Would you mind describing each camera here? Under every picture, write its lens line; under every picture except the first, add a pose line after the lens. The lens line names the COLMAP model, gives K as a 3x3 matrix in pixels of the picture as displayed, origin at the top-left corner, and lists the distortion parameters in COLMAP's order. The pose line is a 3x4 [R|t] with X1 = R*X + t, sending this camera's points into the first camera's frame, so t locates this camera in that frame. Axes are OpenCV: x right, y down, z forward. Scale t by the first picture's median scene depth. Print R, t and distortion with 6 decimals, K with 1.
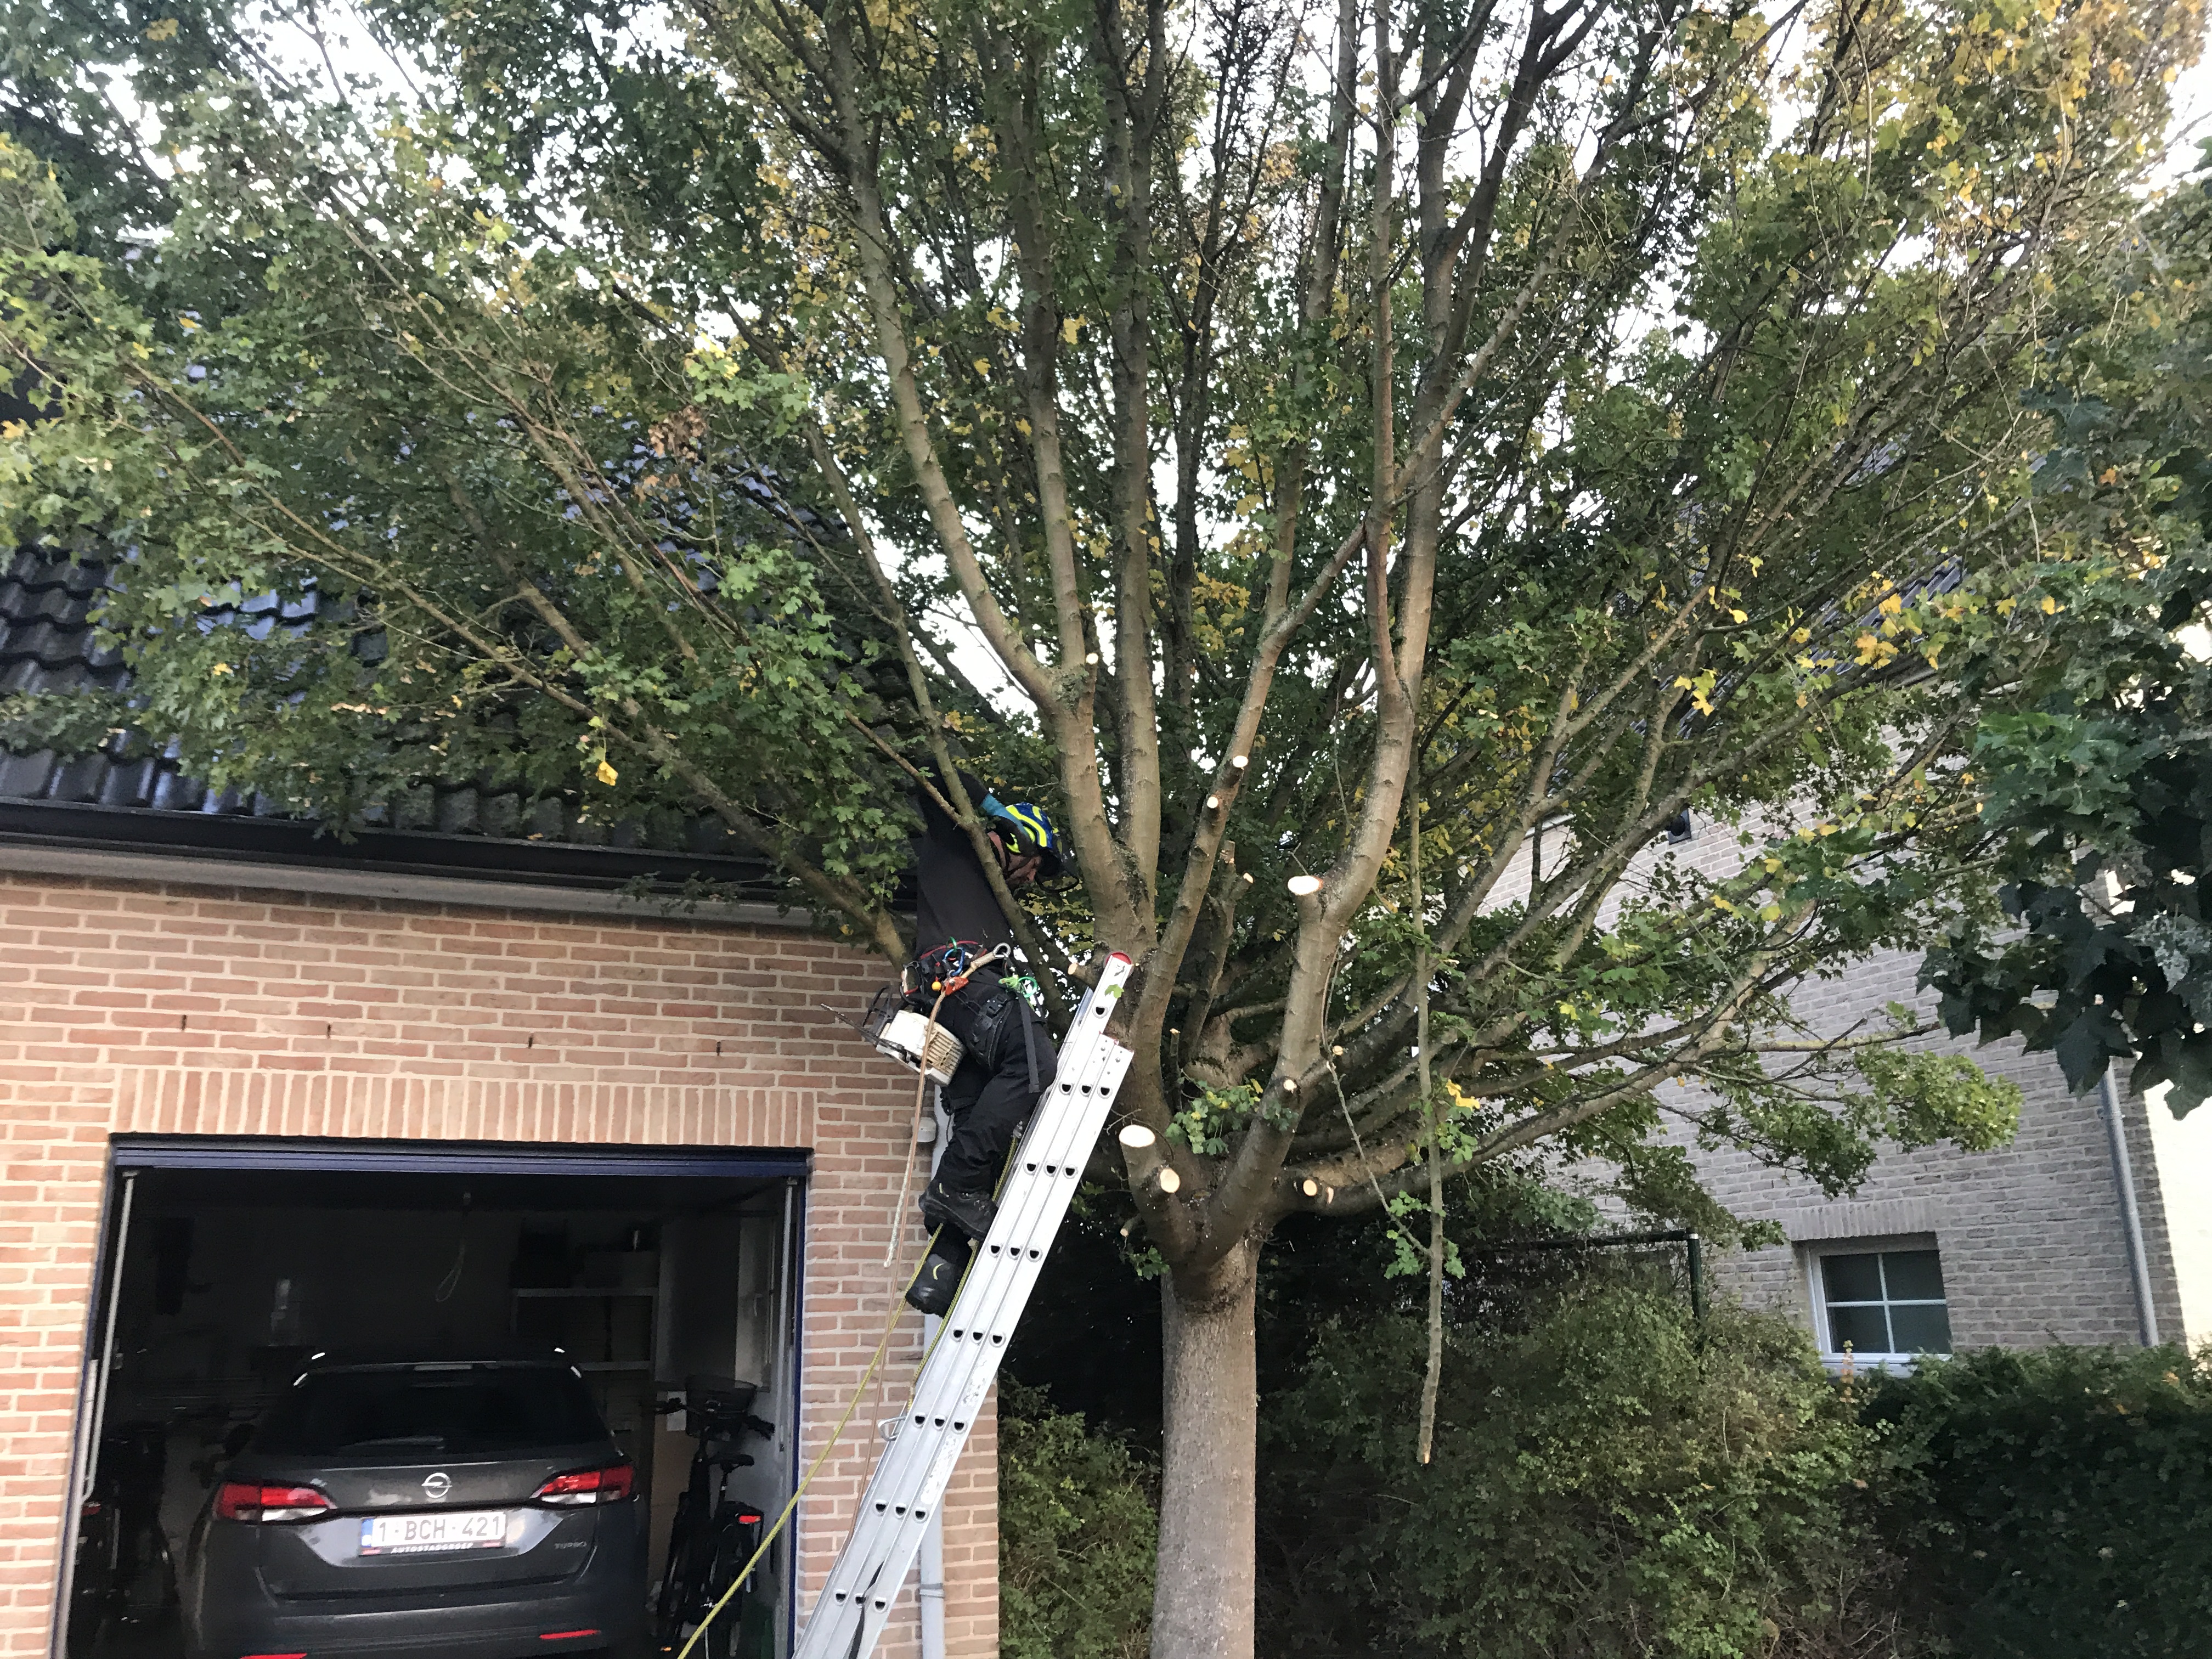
lens RADIAL K [[1771.5, 0, 1092.7], [0, 1771.5, 833.0], [0, 0, 1]] dist [0.056296, -0.082673]
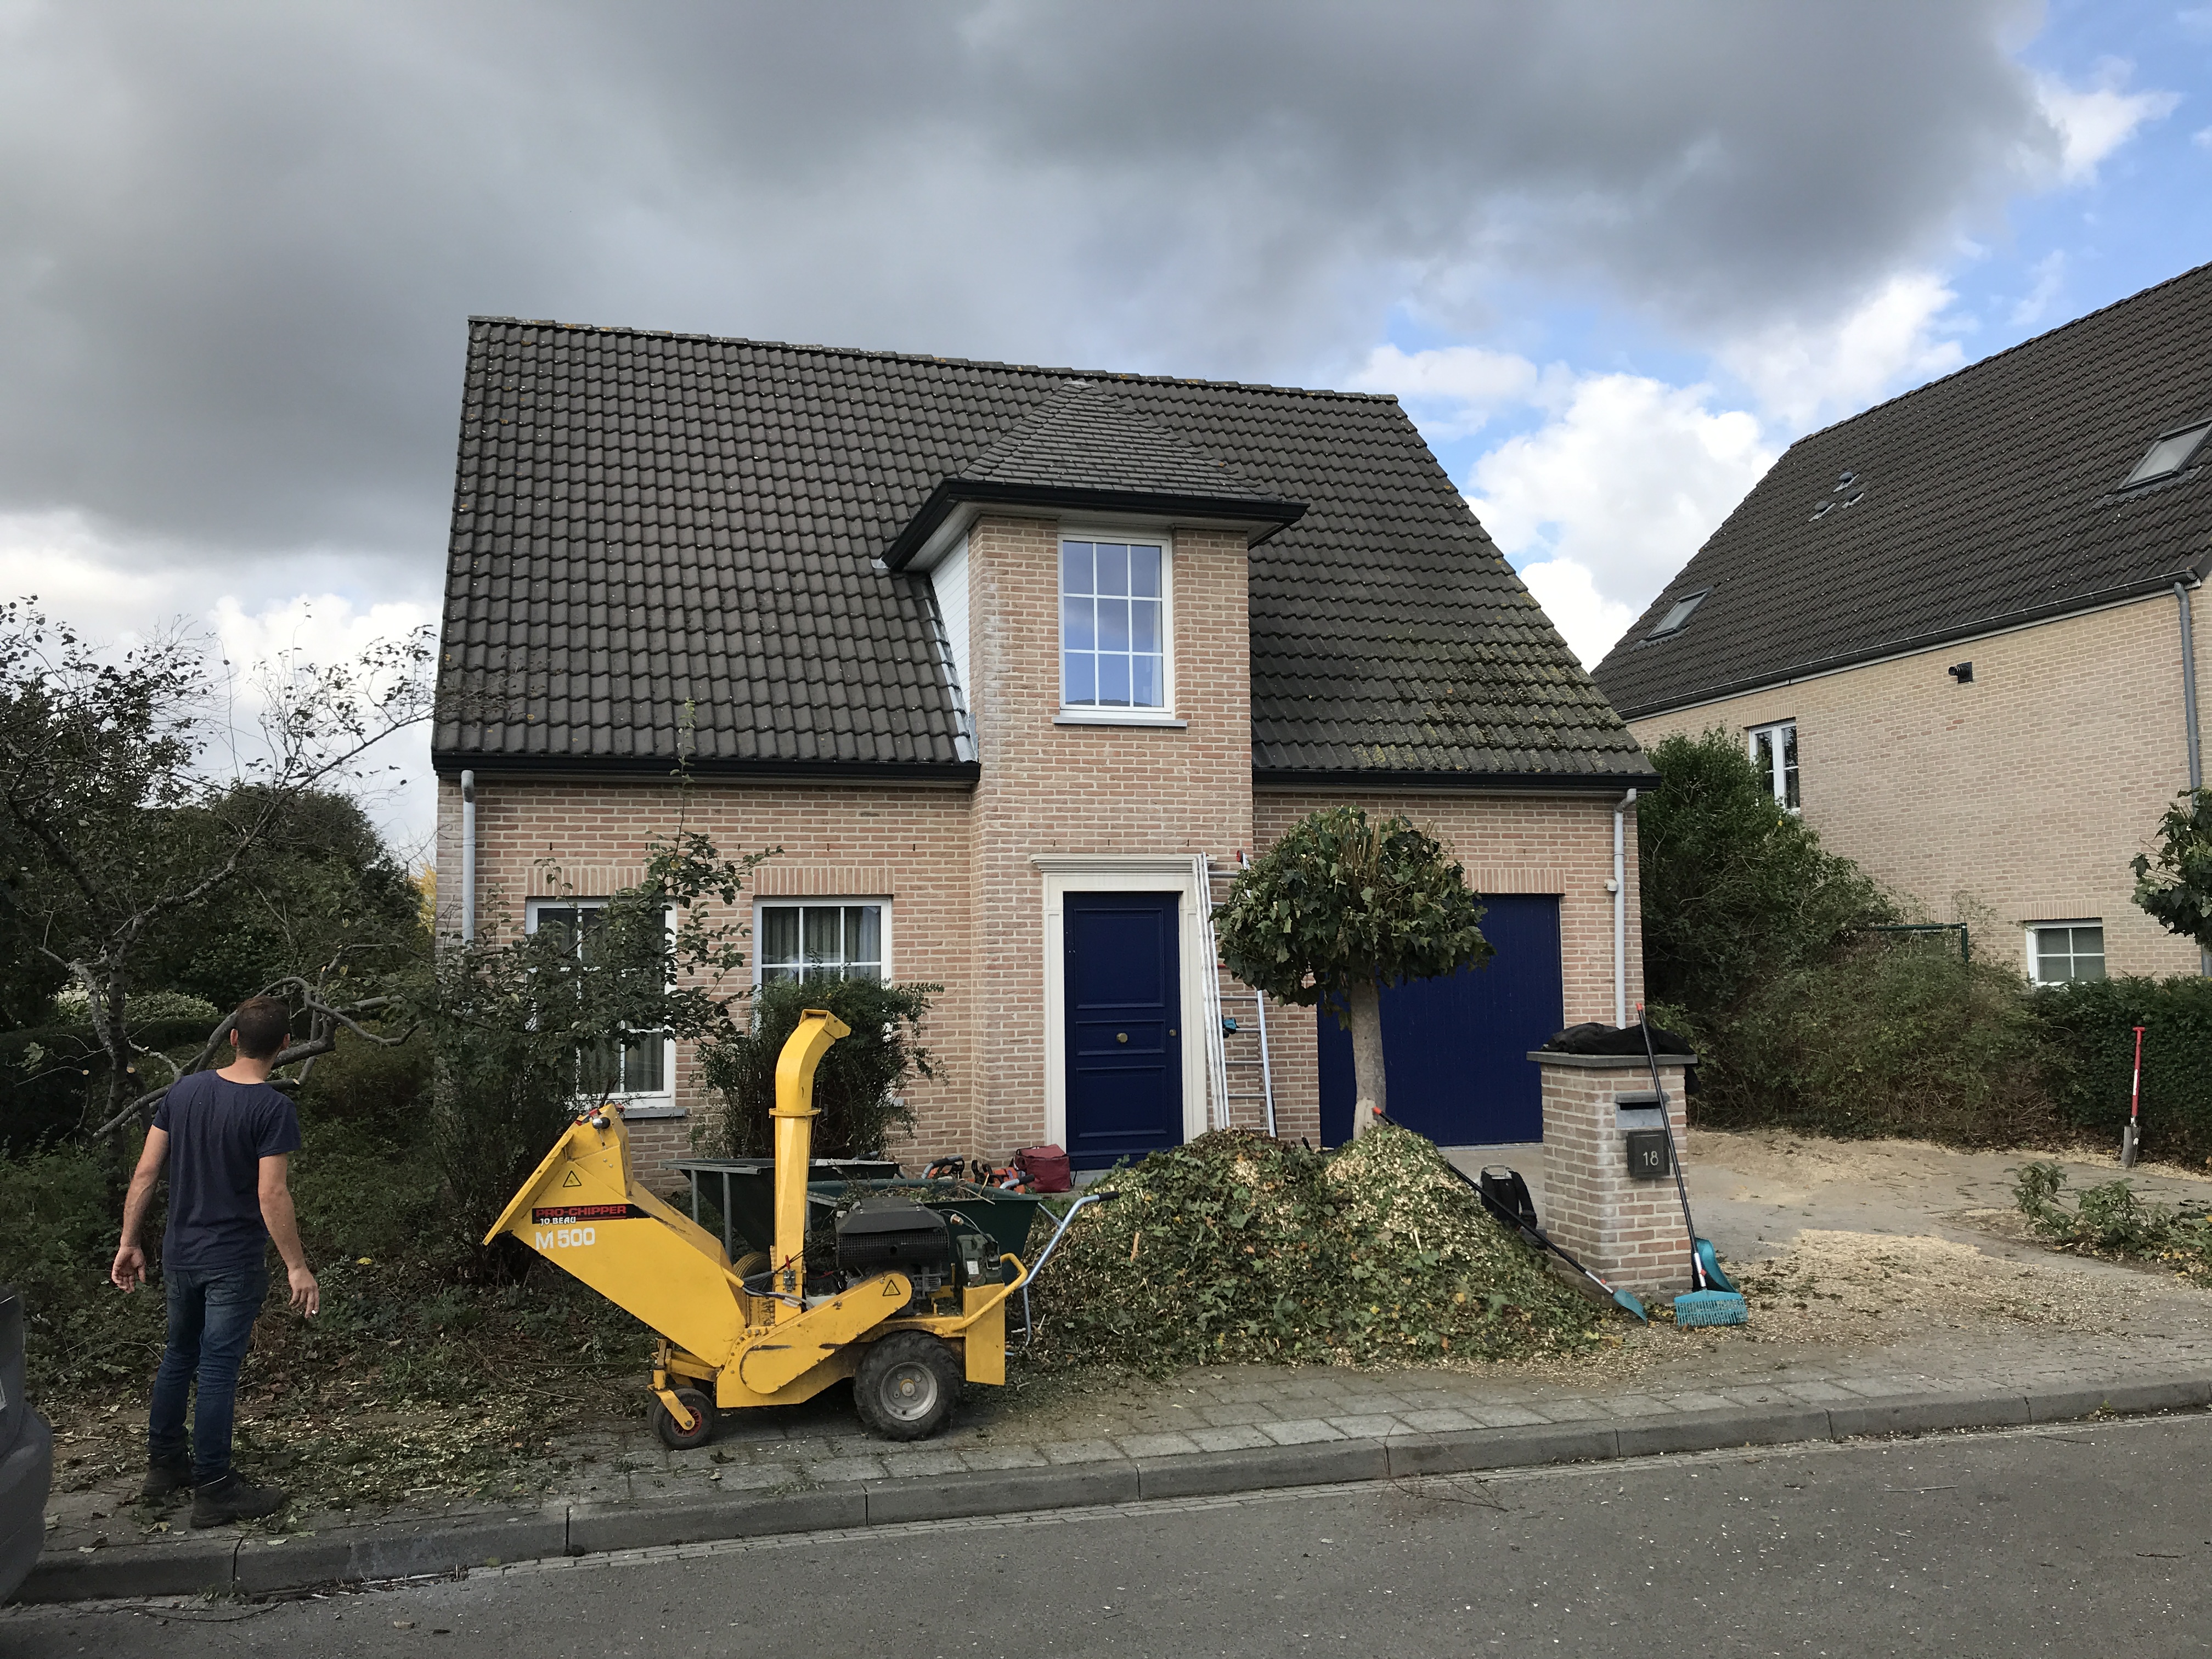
lens RADIAL K [[1772.2, 0, 1087.7], [0, 1772.2, 830.1], [0, 0, 1]] dist [0.182760, -0.626658]
pose [[0.991441, -0.006997, -0.130367, -0.518065], [0.031588, 0.981751, 0.187531, -0.396614], [0.126675, -0.190044, 0.973569, -1.458418]]
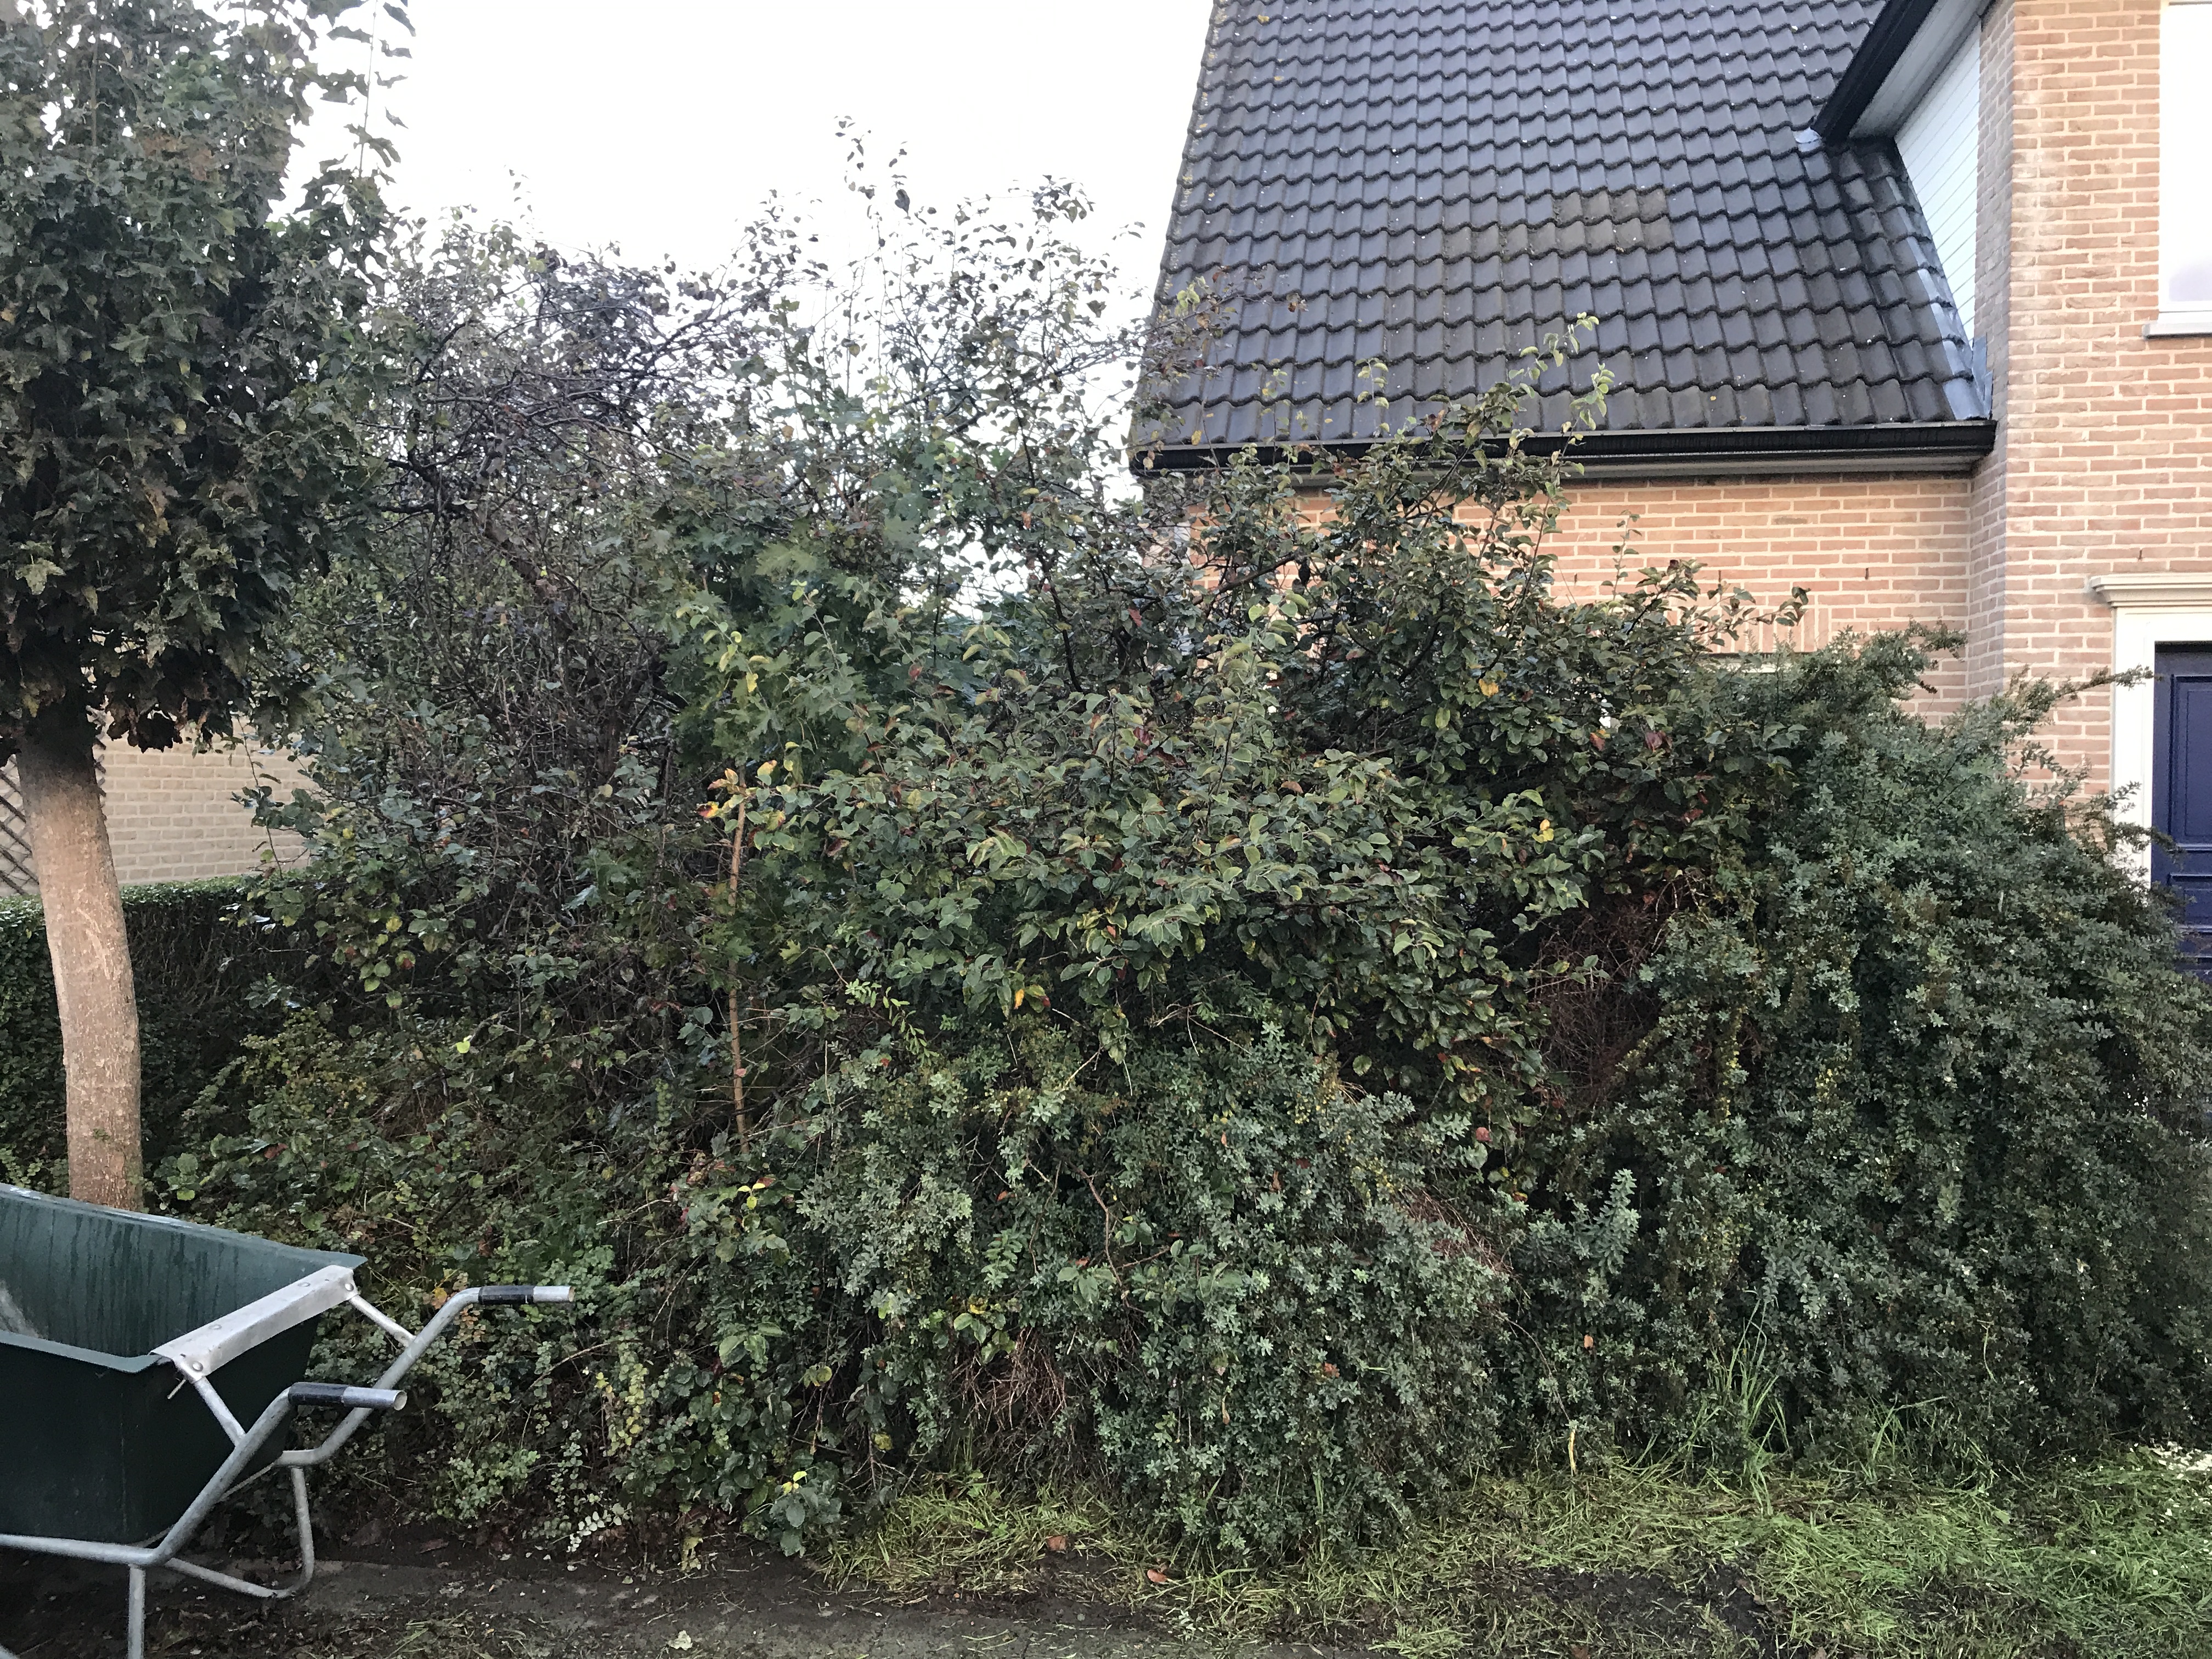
lens RADIAL K [[1789.7, 0, 1132.8], [0, 1789.7, 818.1], [0, 0, 1]] dist [0.009192, 0.005819]
pose [[0.836401, 0.029139, -0.547343, -0.750857], [0.128527, 0.960318, 0.247530, -0.185209], [0.532836, -0.277383, 0.799466, -0.721946]]
